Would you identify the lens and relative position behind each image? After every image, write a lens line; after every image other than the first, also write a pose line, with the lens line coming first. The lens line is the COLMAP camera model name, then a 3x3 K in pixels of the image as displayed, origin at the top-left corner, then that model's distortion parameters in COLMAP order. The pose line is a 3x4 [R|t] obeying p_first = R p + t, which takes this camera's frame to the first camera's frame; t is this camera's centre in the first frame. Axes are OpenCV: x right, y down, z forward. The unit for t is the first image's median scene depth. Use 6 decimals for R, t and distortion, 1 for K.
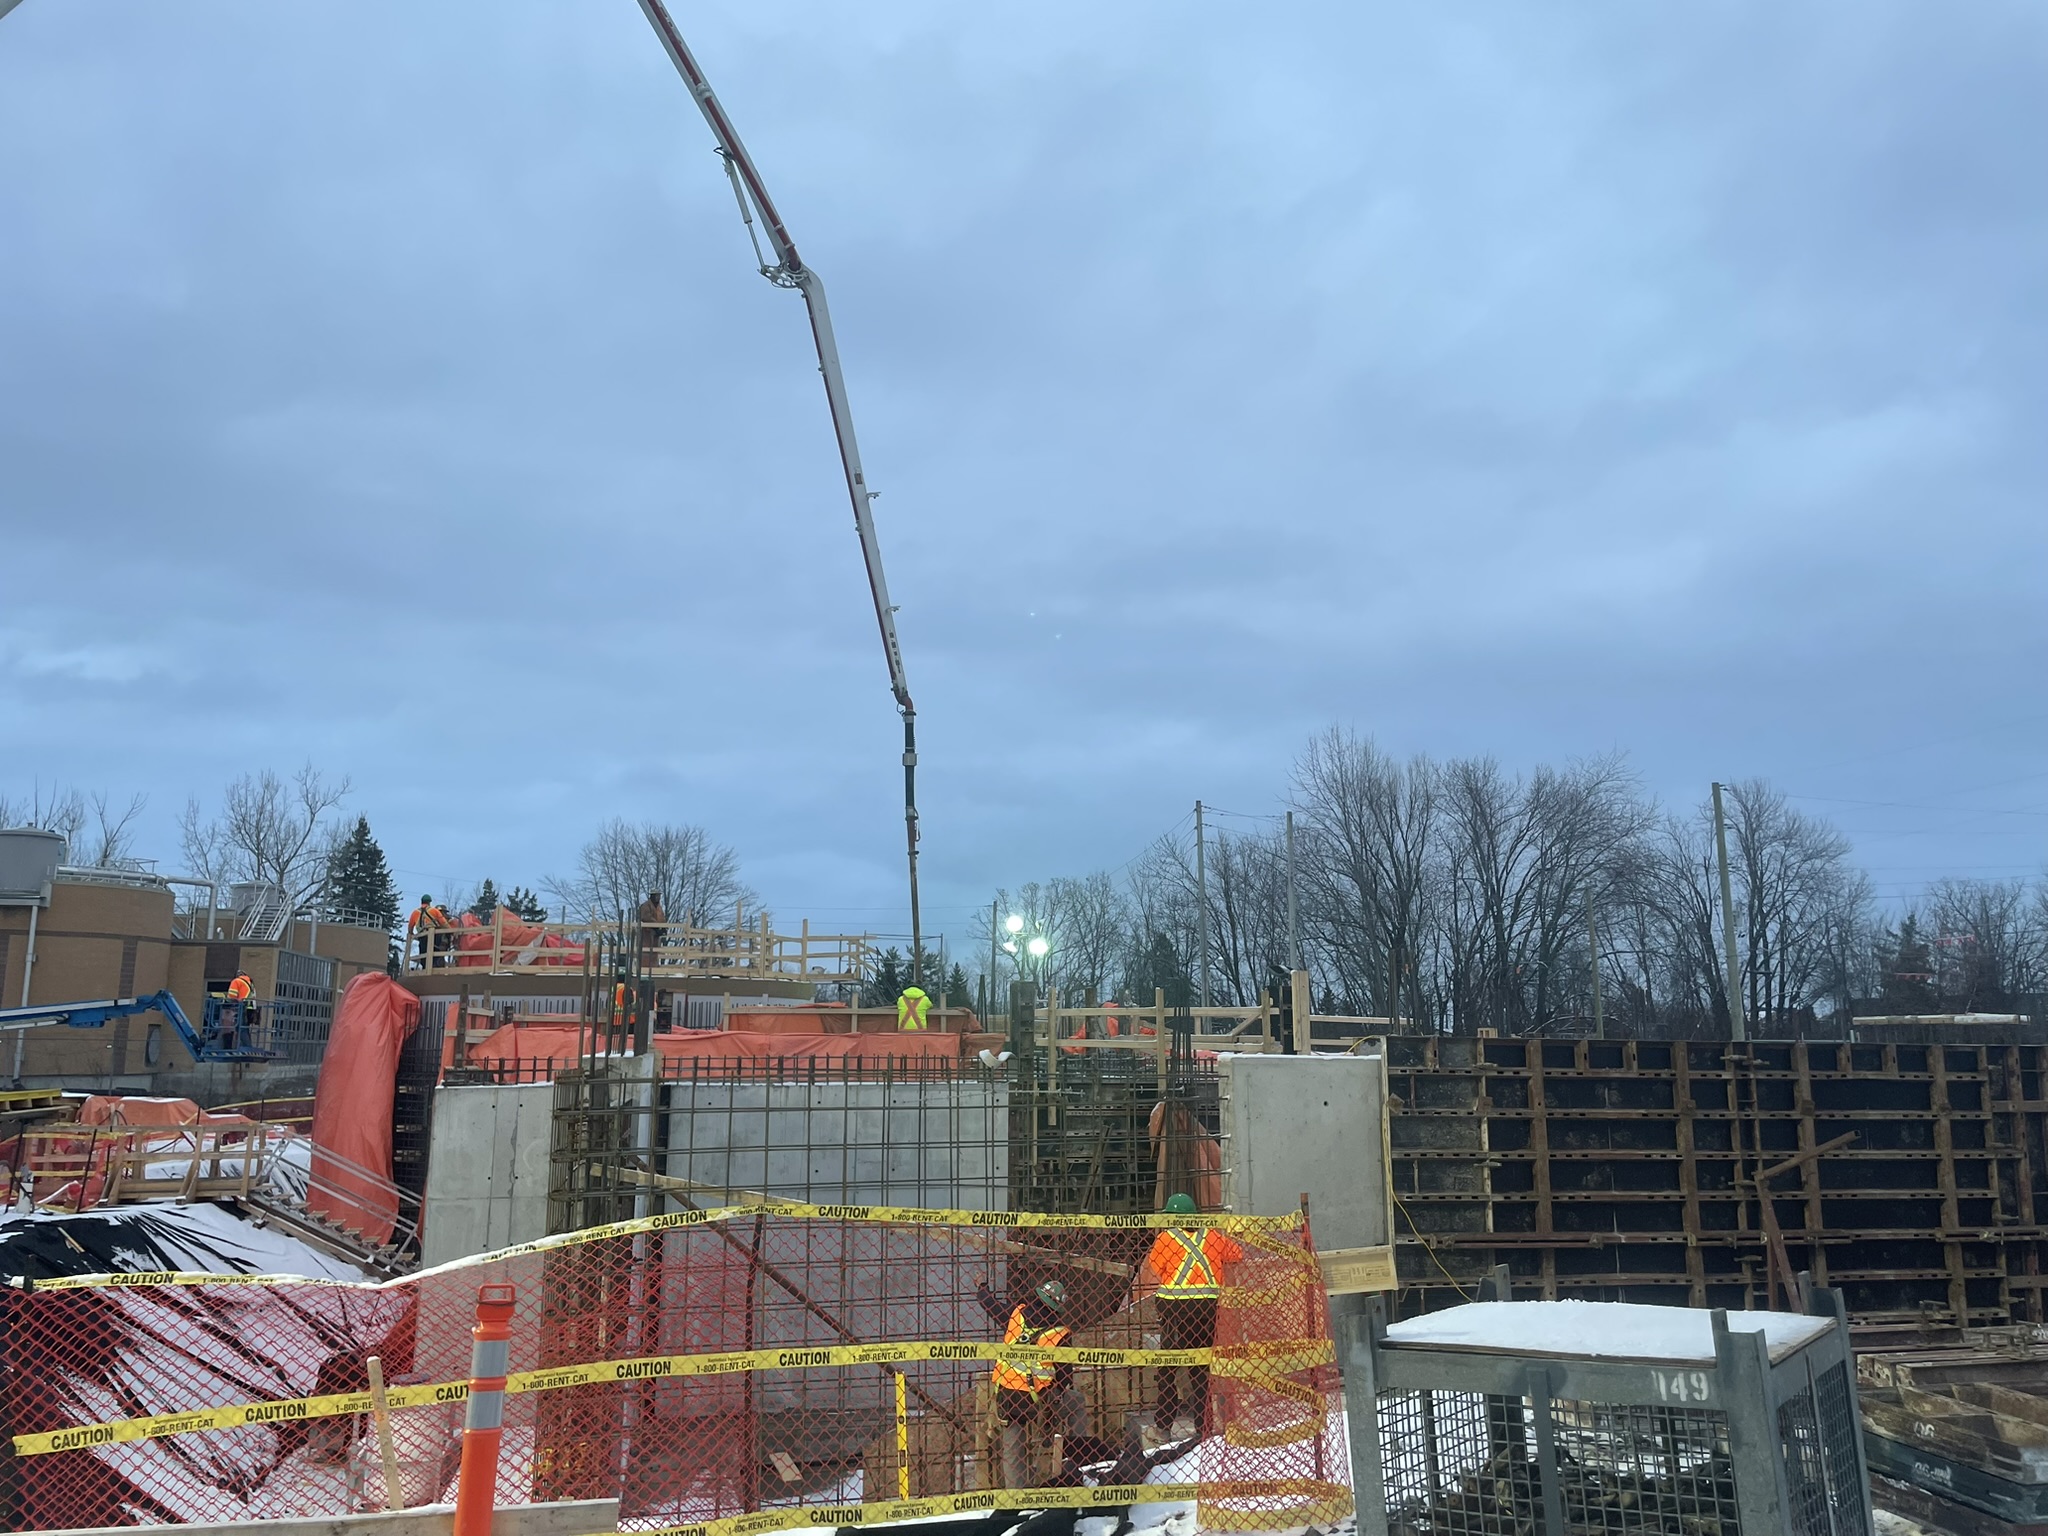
lens RADIAL K [[1562.3, 0, 1022.0], [0, 1562.3, 763.0], [0, 0, 1]] dist [0.105109, -0.143112]
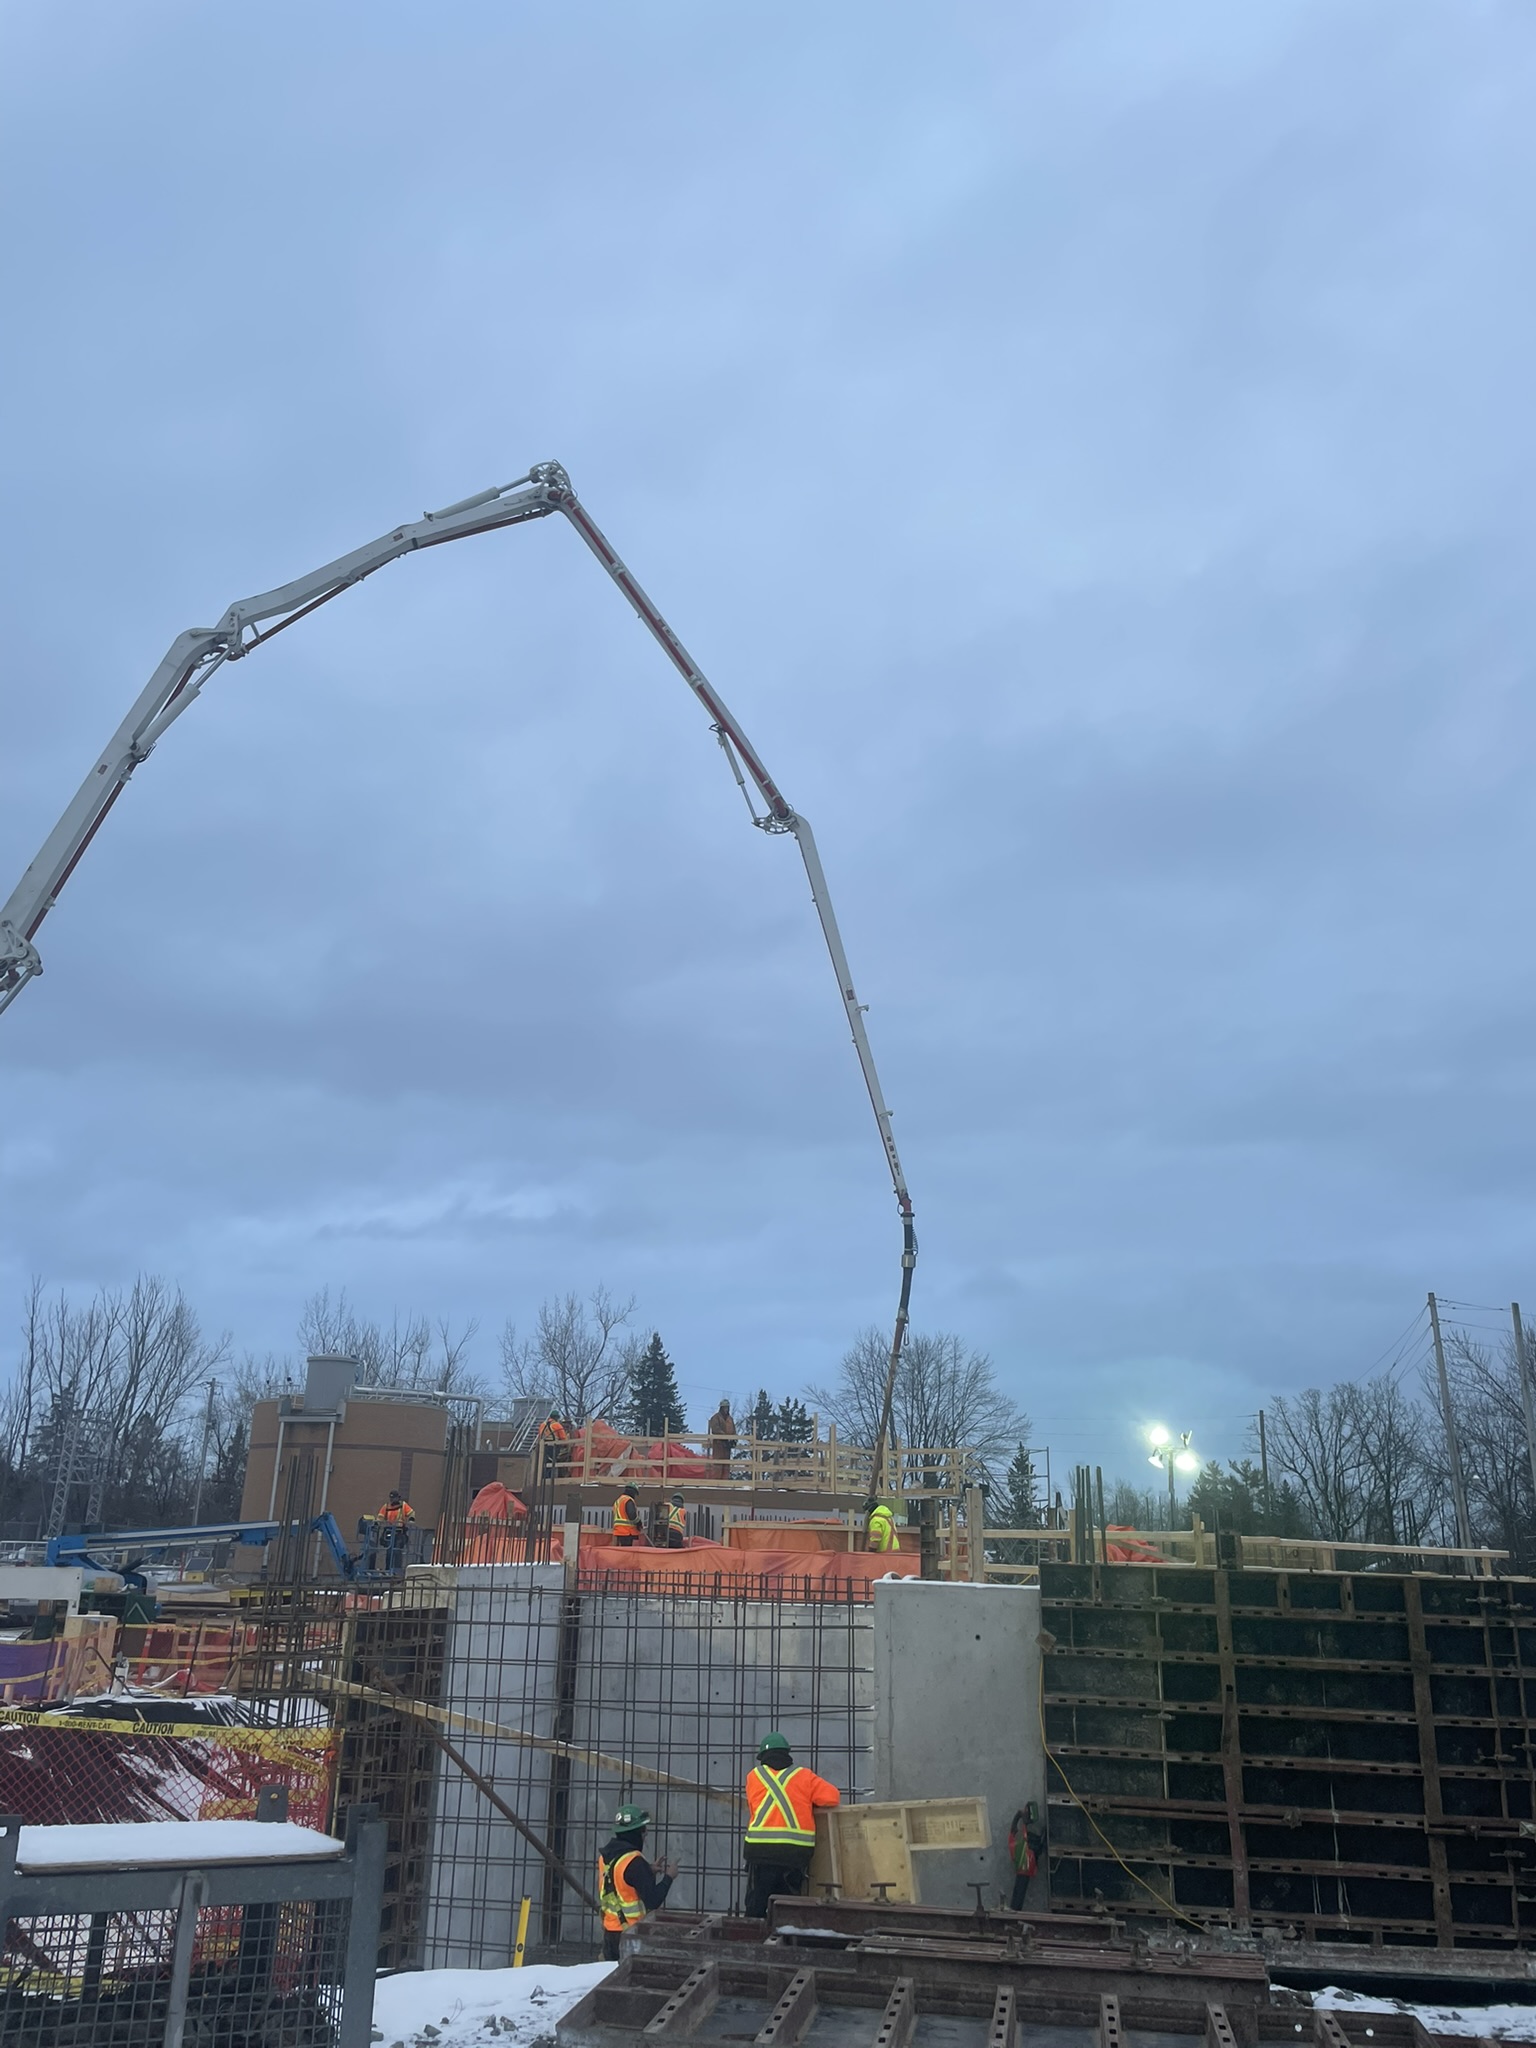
lens RADIAL K [[1562.3, 0, 766.4], [0, 1562.3, 1009.3], [0, 0, 1]] dist [0.105109, -0.143112]
pose [[0.924270, -0.104161, -0.367253, 0.444283], [0.043948, 0.984691, -0.168677, 0.002765], [0.379200, 0.139763, 0.914699, 0.040957]]
